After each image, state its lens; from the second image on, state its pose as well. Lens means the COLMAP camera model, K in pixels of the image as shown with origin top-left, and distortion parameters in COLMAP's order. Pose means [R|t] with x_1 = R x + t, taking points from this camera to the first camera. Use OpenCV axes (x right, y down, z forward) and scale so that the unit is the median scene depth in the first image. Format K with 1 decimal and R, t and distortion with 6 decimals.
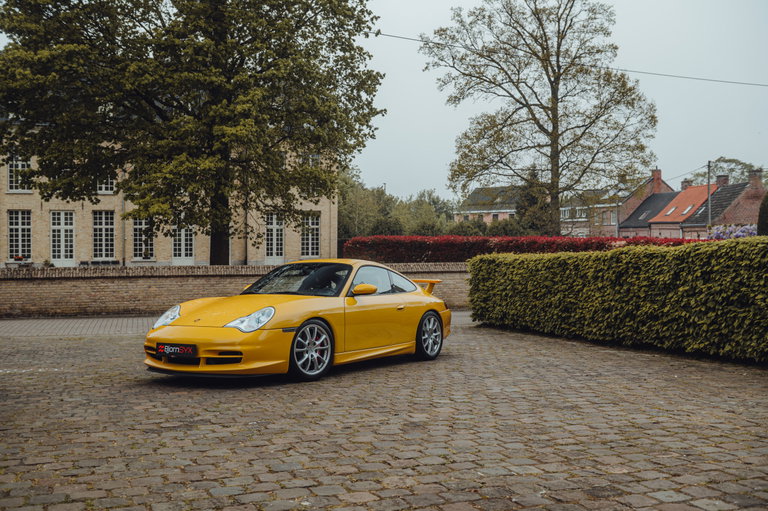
lens RADIAL K [[791.3, 0, 361.1], [0, 791.3, 257.7], [0, 0, 1]] dist [0.022255, 0.000000]
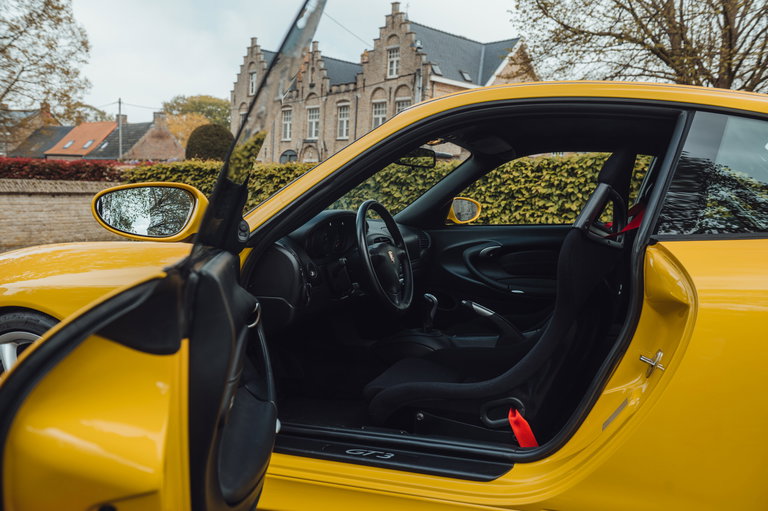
lens RADIAL K [[664.8, 0, 388.4], [0, 664.8, 255.7], [0, 0, 1]] dist [0.001915, -0.005054]
pose [[0.629960, -0.046903, 0.775210, -0.034137], [-0.026691, 0.996277, 0.081969, 0.005352], [-0.776169, -0.072329, 0.626363, 0.151993]]
